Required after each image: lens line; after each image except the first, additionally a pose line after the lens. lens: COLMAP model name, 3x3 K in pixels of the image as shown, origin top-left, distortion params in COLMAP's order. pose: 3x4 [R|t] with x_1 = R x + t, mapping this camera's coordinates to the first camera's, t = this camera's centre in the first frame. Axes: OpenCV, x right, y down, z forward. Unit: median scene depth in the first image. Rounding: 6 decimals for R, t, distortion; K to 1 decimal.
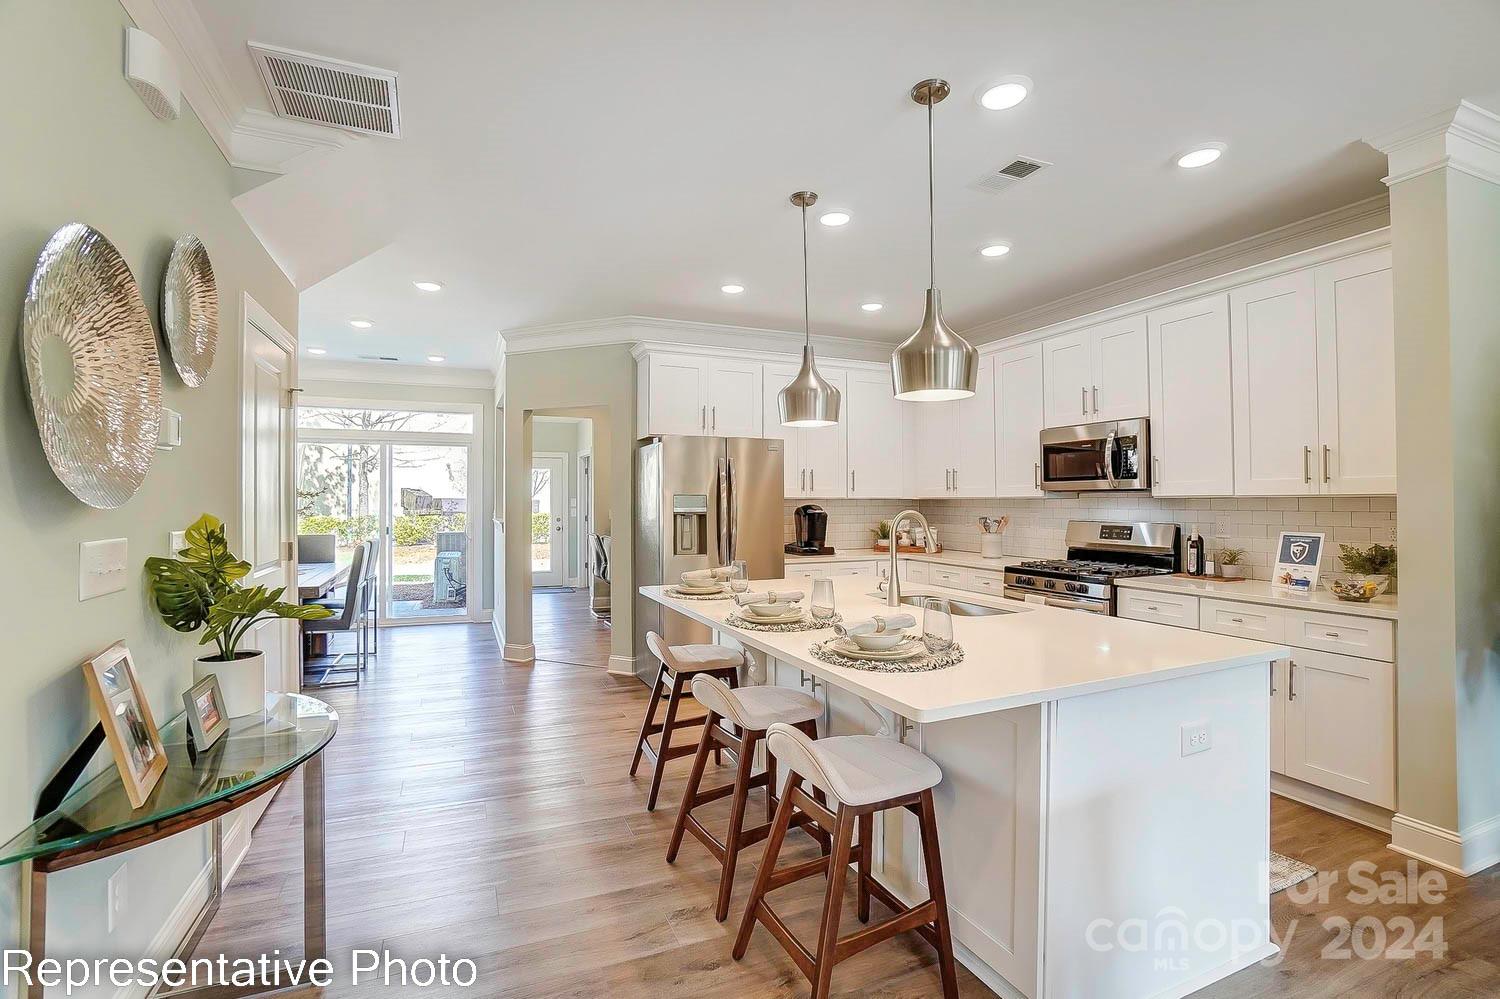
lens RADIAL K [[666.3, 0, 746.4], [0, 666.3, 495.4], [0, 0, 1]] dist [-0.001943, -0.000084]
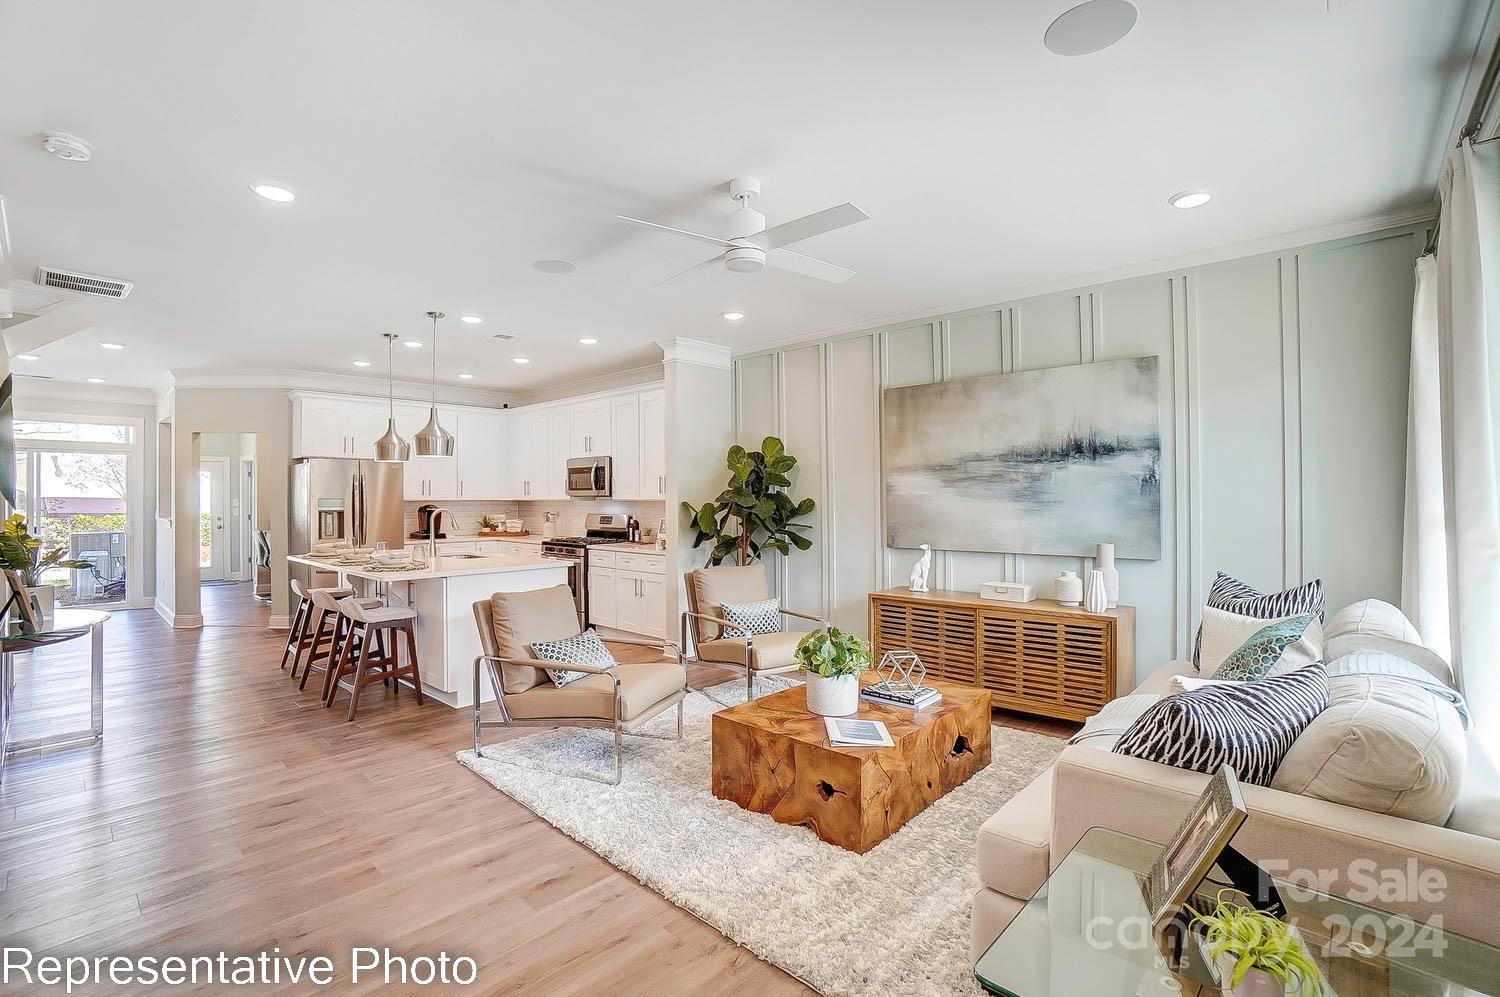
lens RADIAL K [[669.4, 0, 701.6], [0, 669.4, 497.5], [0, 0, 1]] dist [-0.002785, 0.000061]
pose [[0.936370, -0.000957, 0.351014, 0.150146], [-0.001613, 0.999974, 0.007029, -0.014153], [-0.351012, -0.007147, 0.936344, -0.623710]]
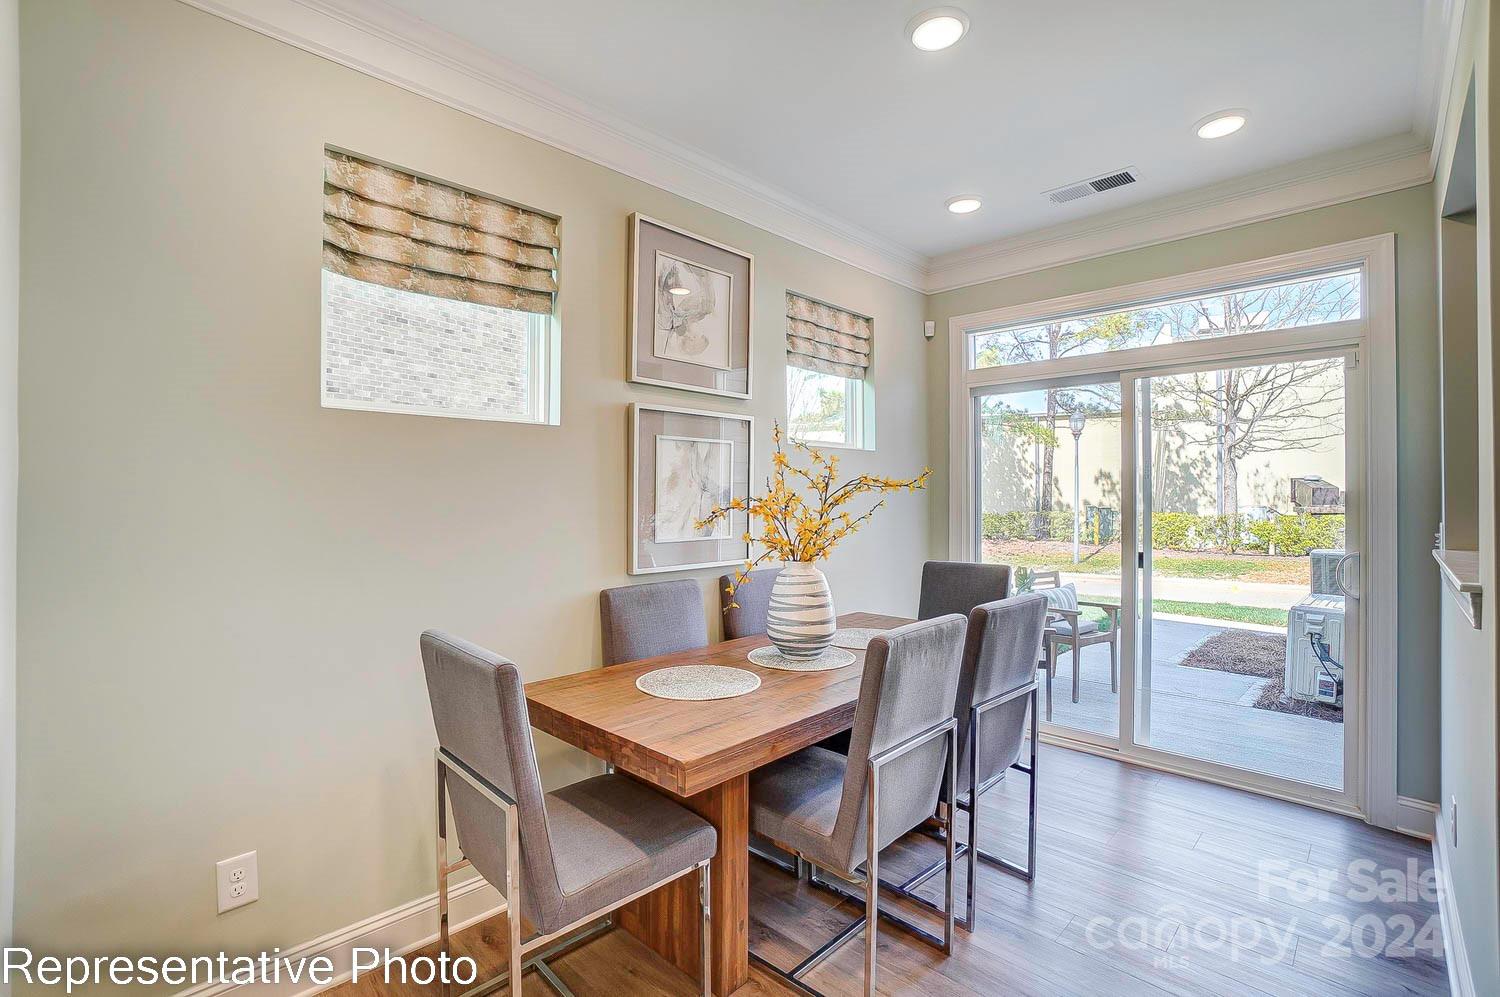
lens RADIAL K [[666.3, 0, 746.4], [0, 666.3, 494.4], [0, 0, 1]] dist [-0.001943, -0.000084]
pose [[0.377630, 0.000079, -0.925957, -0.309168], [0.007957, 0.999963, 0.003330, 0.005816], [0.925923, -0.008625, 0.377615, 0.851071]]
